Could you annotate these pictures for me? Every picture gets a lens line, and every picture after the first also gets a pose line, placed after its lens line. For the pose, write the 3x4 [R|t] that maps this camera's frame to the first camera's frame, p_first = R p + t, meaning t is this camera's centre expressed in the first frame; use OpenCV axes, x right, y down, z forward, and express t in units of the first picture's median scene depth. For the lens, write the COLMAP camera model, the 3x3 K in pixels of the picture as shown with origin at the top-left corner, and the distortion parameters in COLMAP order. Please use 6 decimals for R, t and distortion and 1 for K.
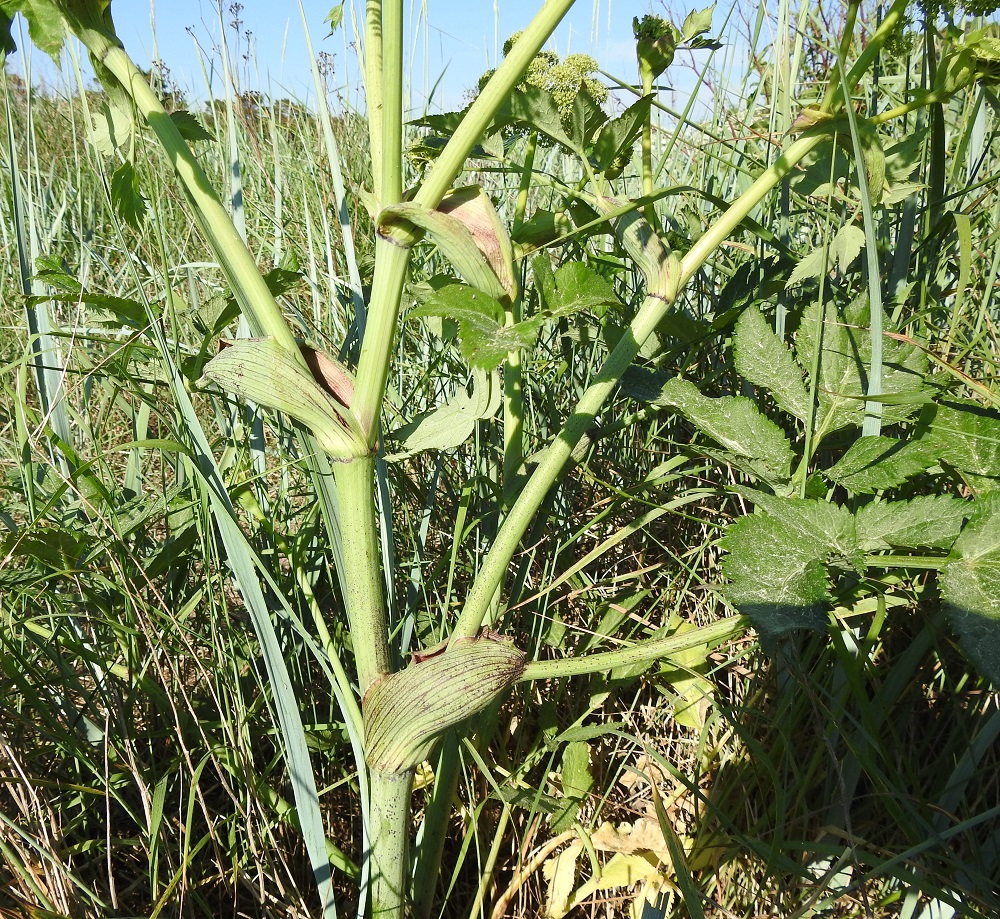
lens RADIAL K [[686.3, 0, 499.5], [0, 686.3, 460.7], [0, 0, 1]] dist [0.018076, -0.005400]
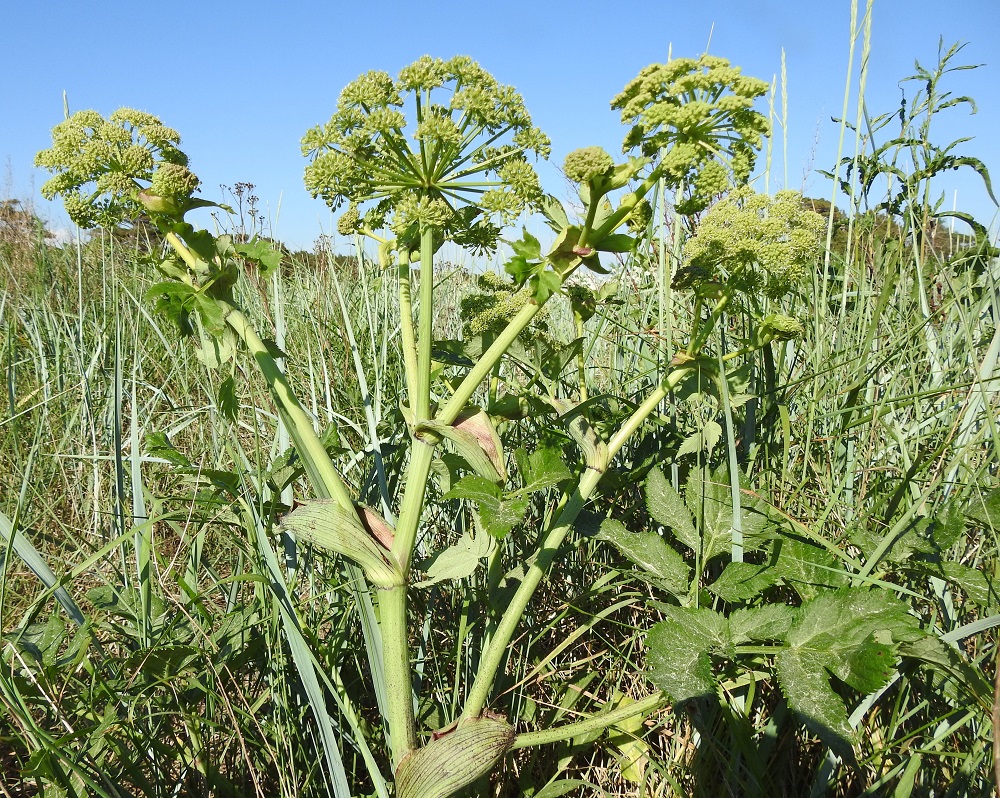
lens RADIAL K [[648.7, 0, 500.0], [0, 648.7, 398.2], [0, 0, 1]] dist [0.002579, -0.005078]
pose [[0.995141, -0.004038, 0.098379, -0.108554], [0.023824, 0.979345, -0.200788, -0.098989], [-0.095536, 0.202156, 0.974682, -0.374285]]
